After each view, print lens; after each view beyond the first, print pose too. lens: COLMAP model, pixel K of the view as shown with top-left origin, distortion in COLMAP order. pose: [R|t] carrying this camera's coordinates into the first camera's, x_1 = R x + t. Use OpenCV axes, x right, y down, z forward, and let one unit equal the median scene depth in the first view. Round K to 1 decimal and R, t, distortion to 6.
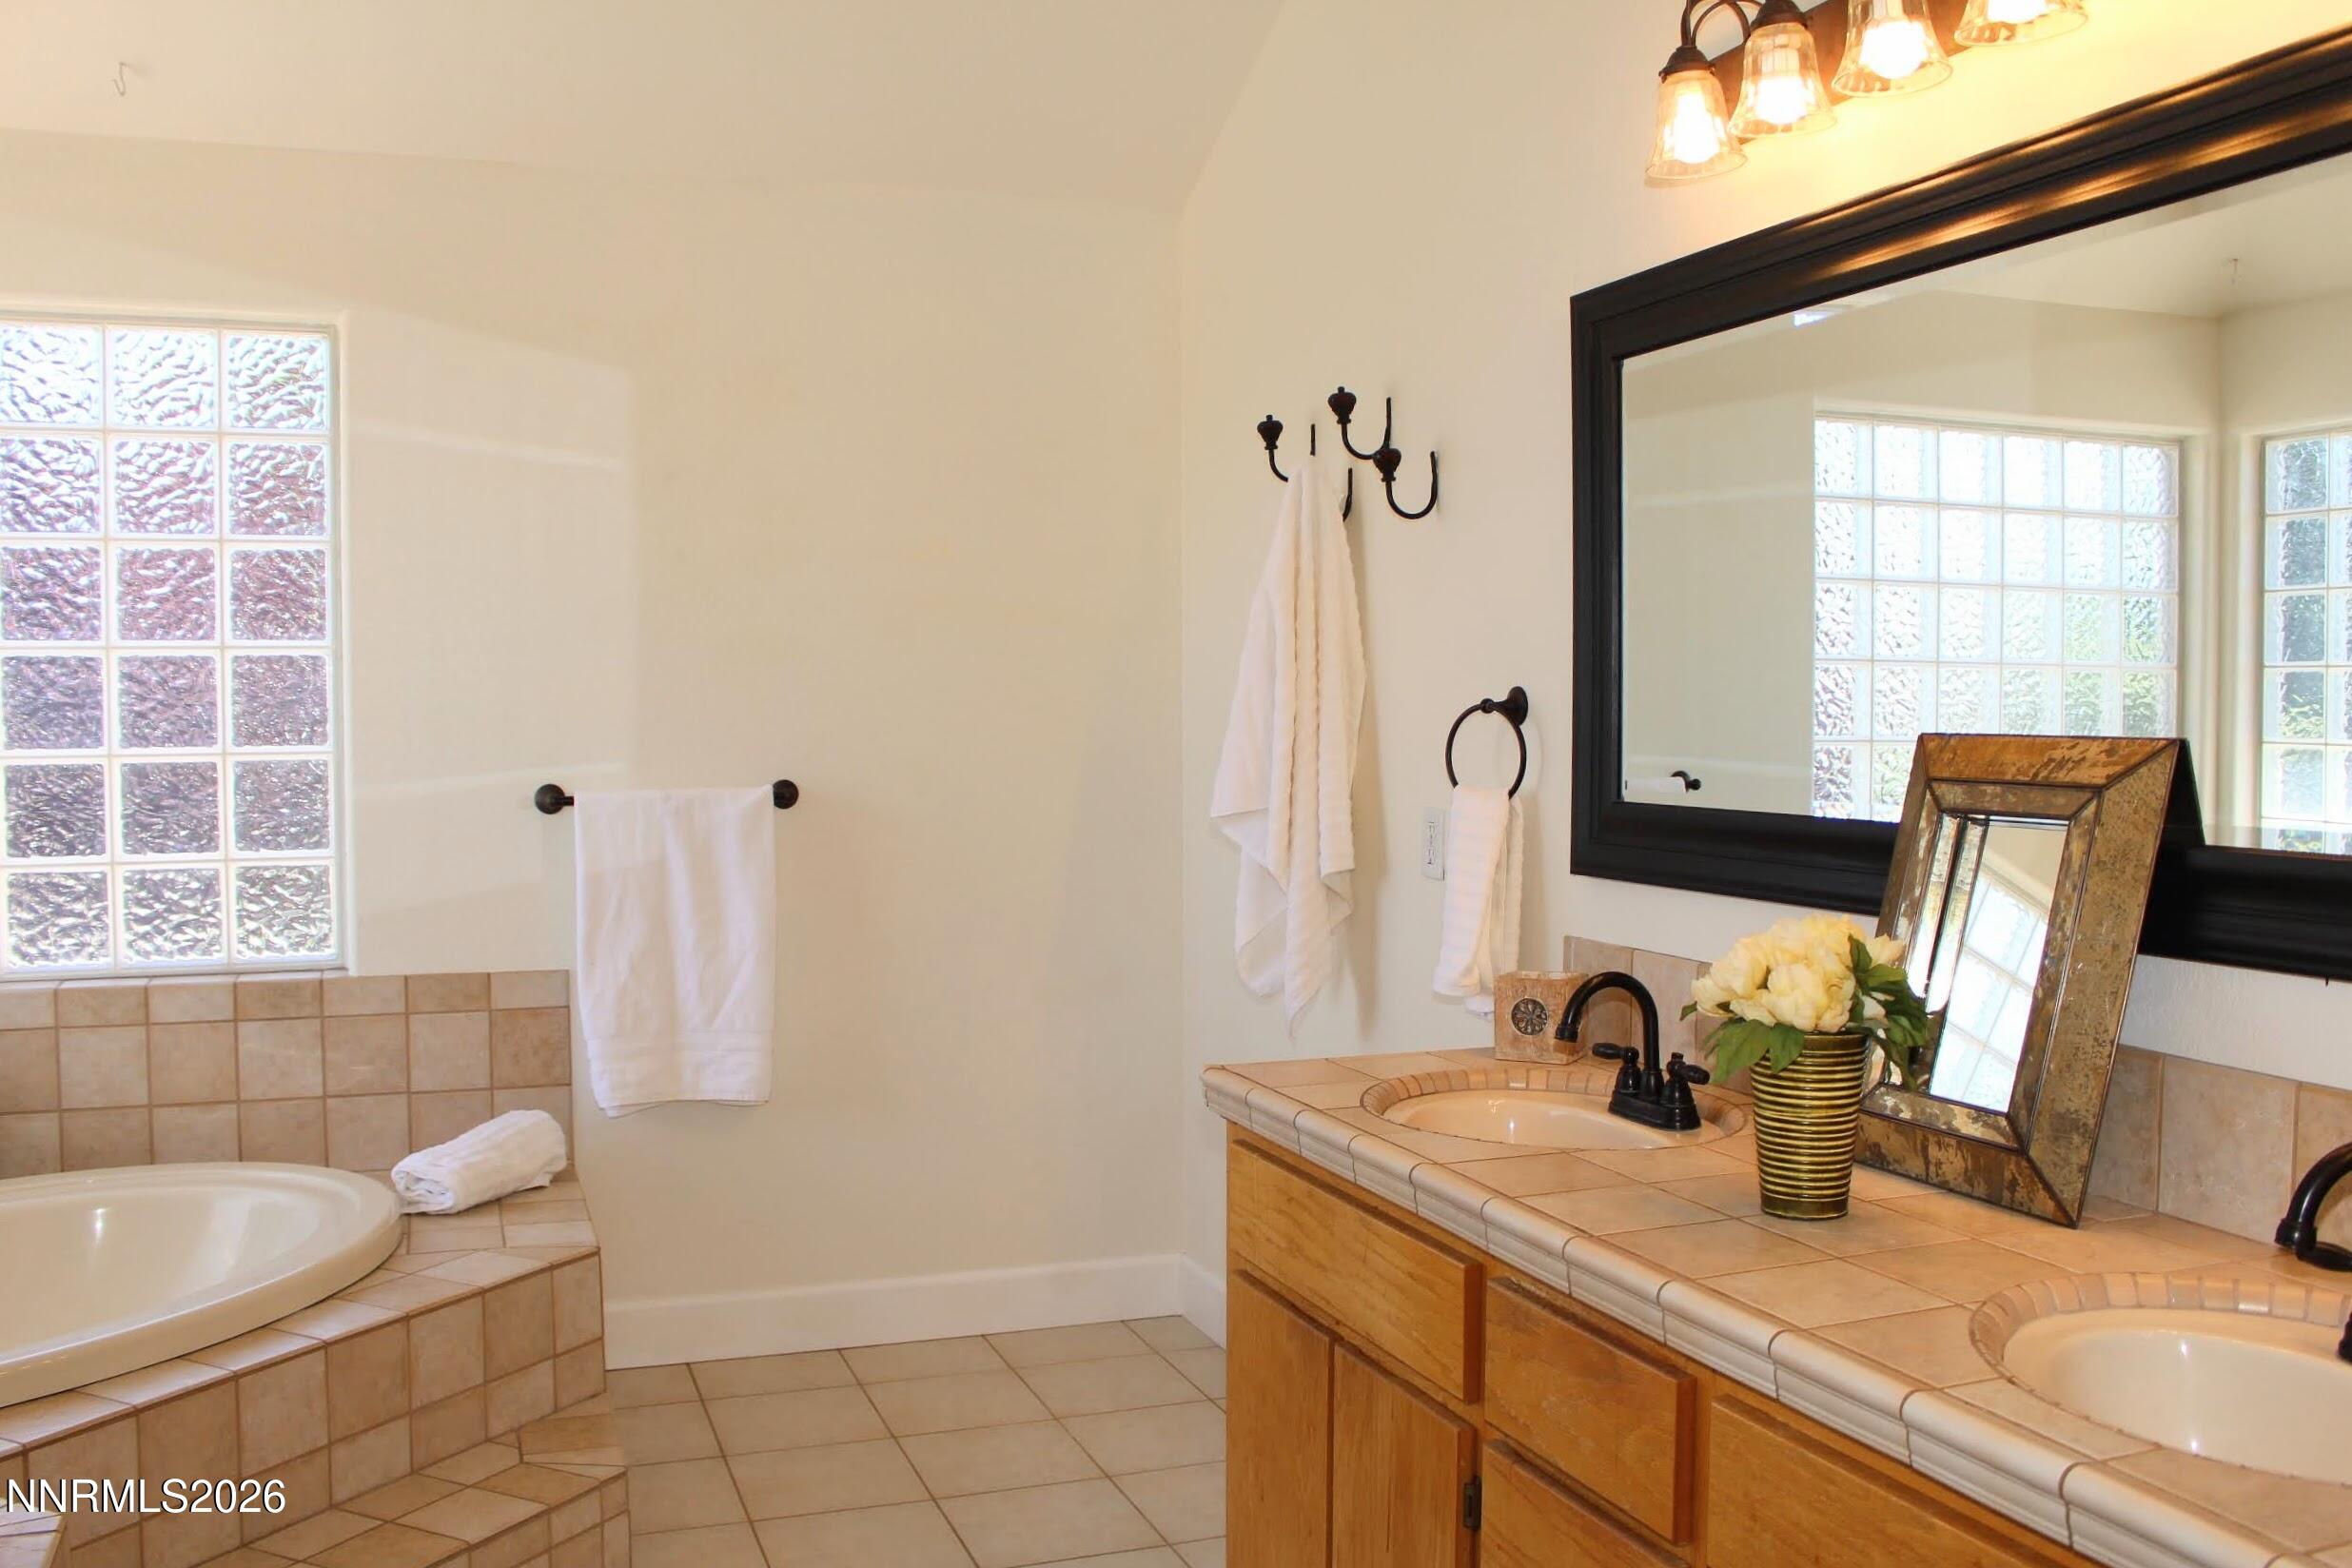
lens RADIAL K [[1944.0, 0, 1161.2], [0, 1944.0, 779.1], [0, 0, 1]] dist [-0.150108, 0.113136]
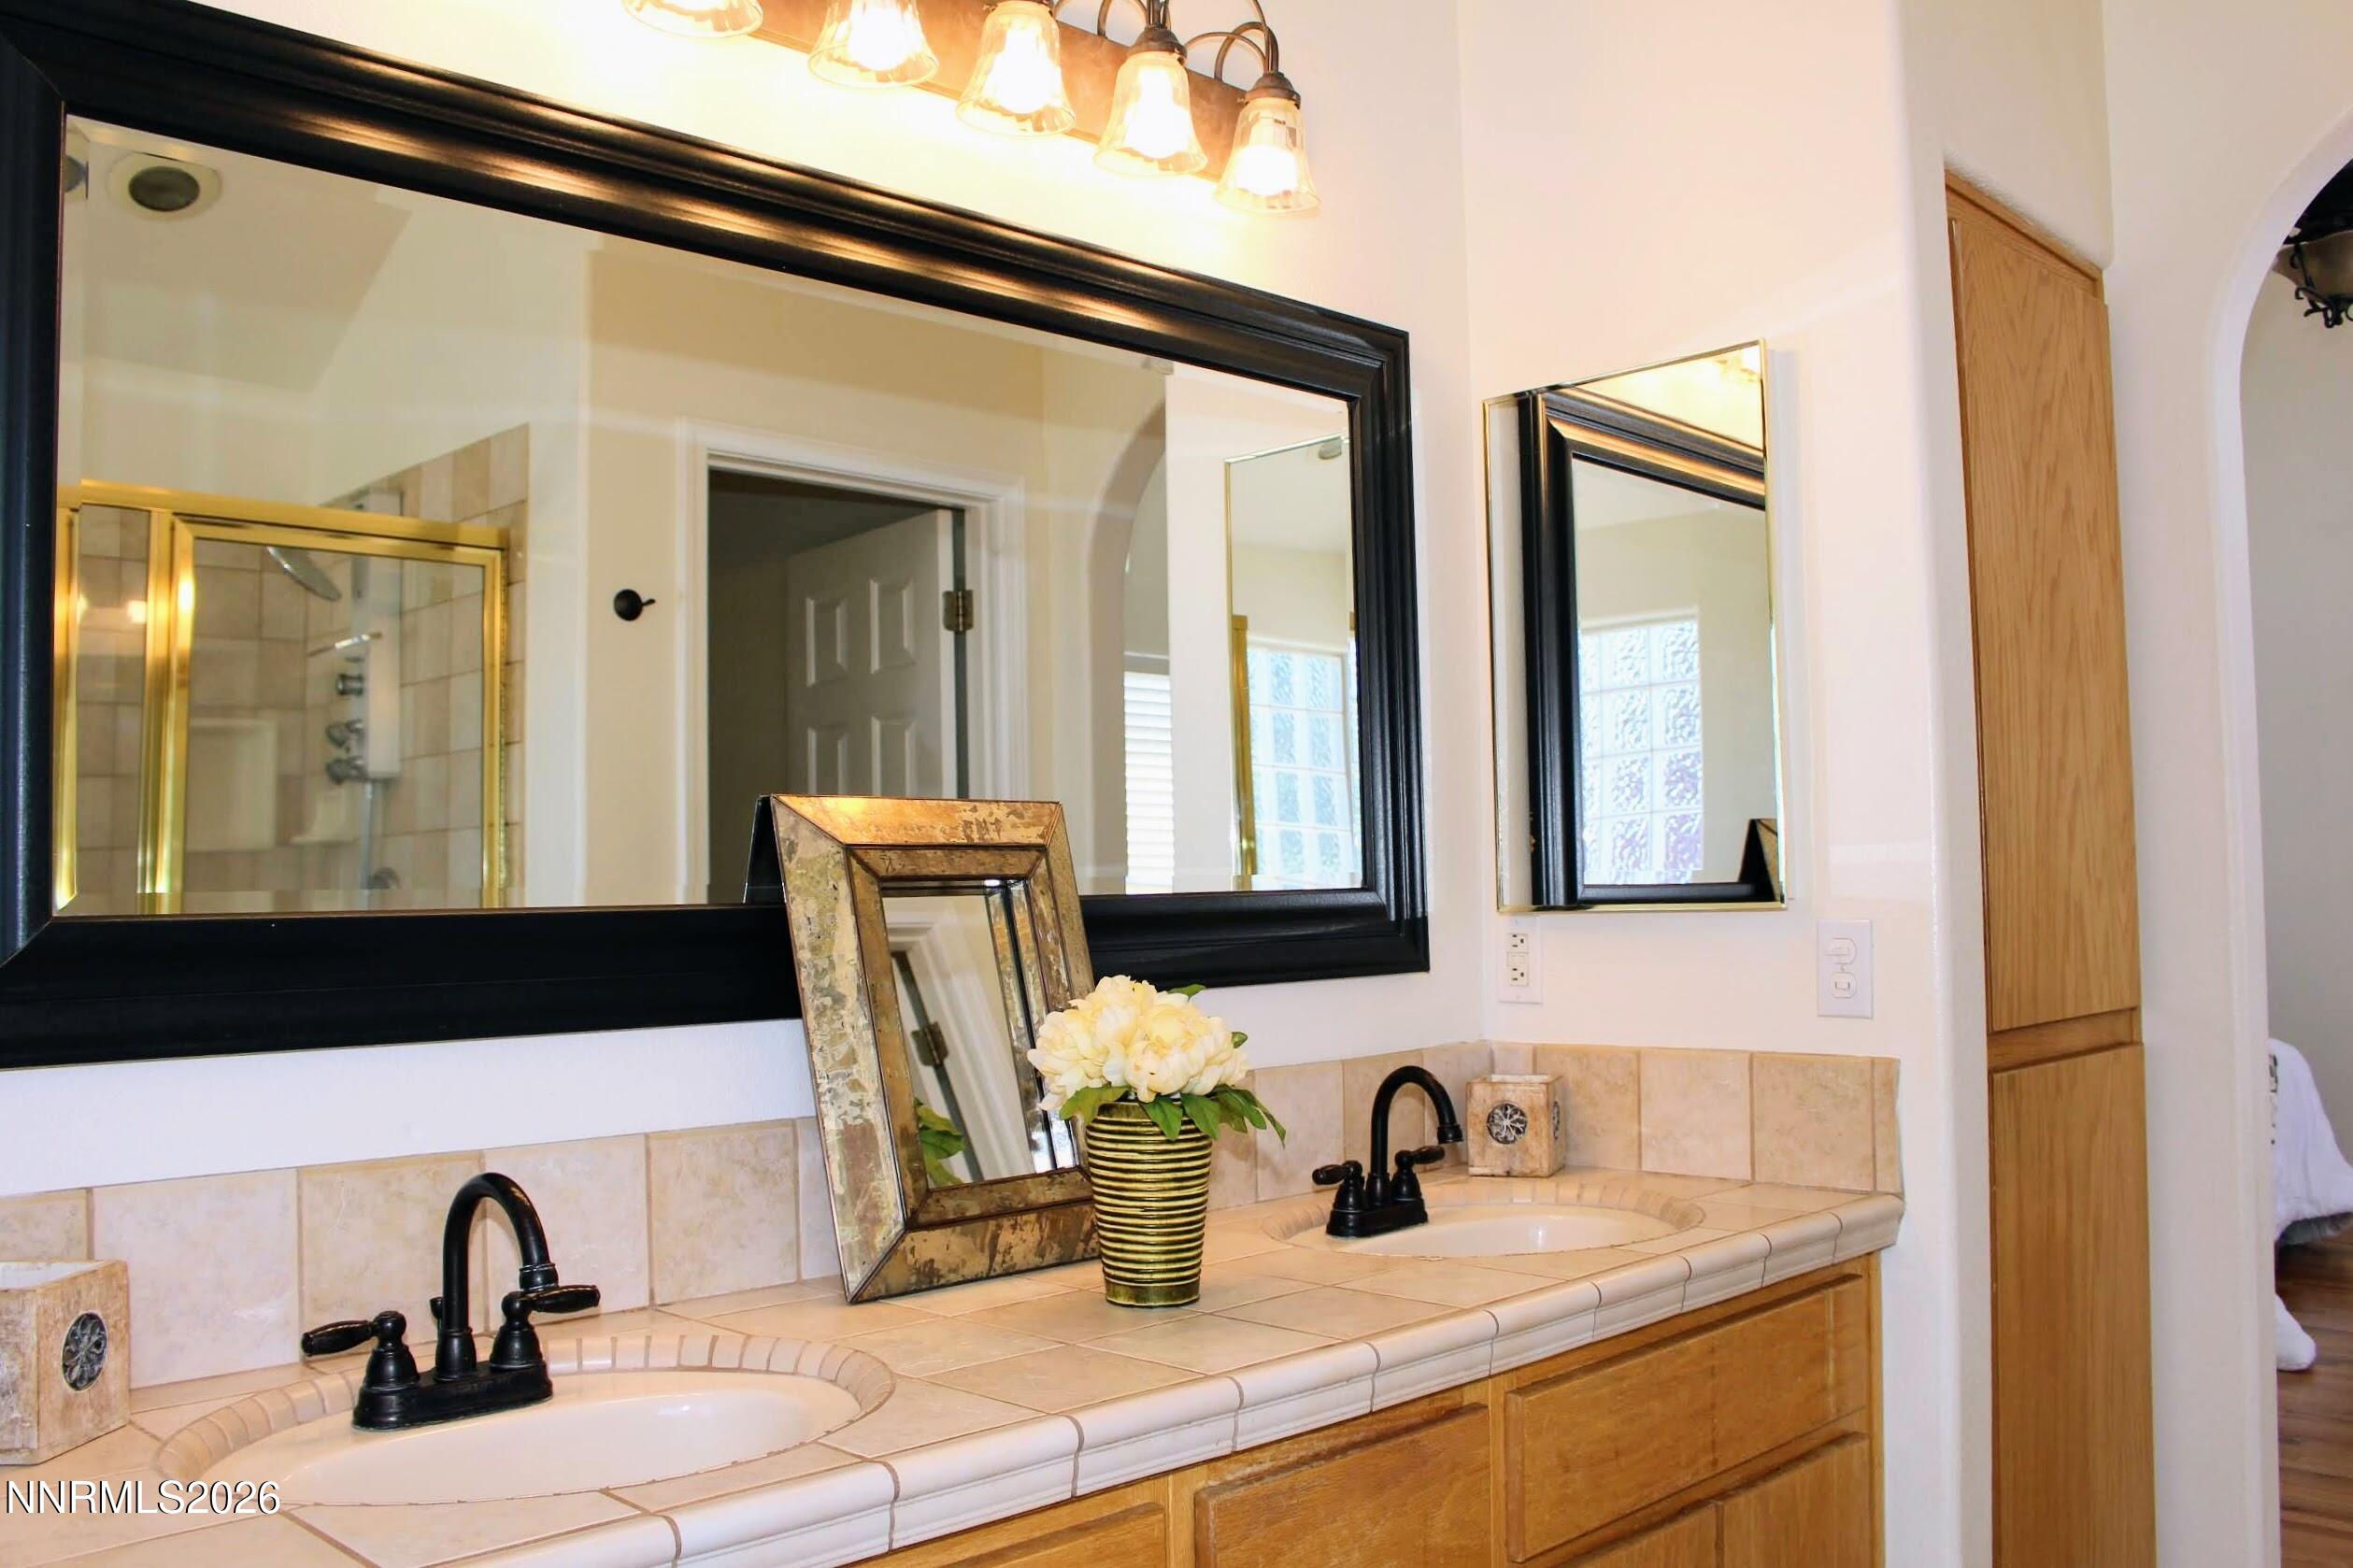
lens RADIAL K [[1944.8, 0, 1161.7], [0, 1944.8, 779.1], [0, 0, 1]] dist [-0.150108, 0.113136]
pose [[-0.389267, 0.063370, 0.918943, -0.505798], [0.054540, 0.997466, -0.045681, 0.018684], [-0.919509, 0.032337, -0.391737, 1.284874]]
